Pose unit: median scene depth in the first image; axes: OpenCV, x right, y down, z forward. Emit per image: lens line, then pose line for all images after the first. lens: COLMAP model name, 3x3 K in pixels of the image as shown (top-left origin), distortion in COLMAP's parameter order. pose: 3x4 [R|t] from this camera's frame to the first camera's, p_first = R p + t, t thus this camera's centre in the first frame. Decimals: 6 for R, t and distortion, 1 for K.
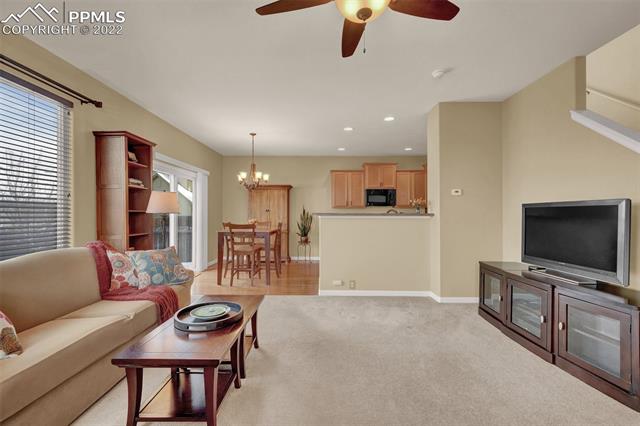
lens RADIAL K [[272.2, 0, 323.5], [0, 272.2, 214.1], [0, 0, 1]] dist [0.011976, -0.000253]
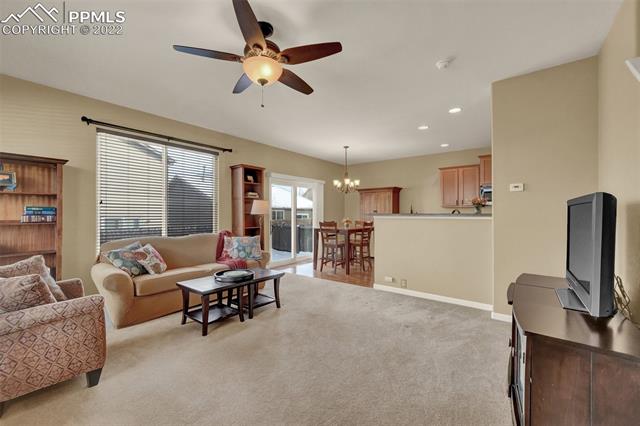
lens RADIAL K [[272.2, 0, 324.8], [0, 272.2, 216.1], [0, 0, 1]] dist [0.011976, -0.000253]
pose [[0.794403, 0.002200, -0.607388, 0.498397], [0.001061, 0.999987, 0.005009, 0.000010], [0.607391, -0.004623, 0.794390, 0.006471]]
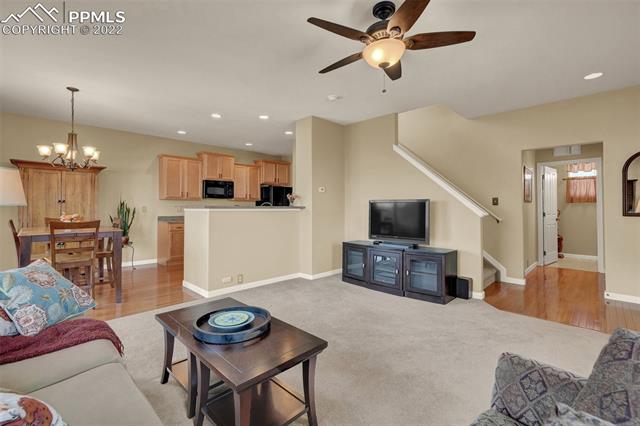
lens RADIAL K [[281.0, 0, 321.8], [0, 281.0, 204.0], [0, 0, 1]] dist [0.004511, -0.000099]
pose [[0.703906, 0.007940, 0.710249, -0.411441], [-0.001414, 0.999951, -0.009777, -0.000943], [-0.710292, 0.005878, 0.703883, 0.080344]]
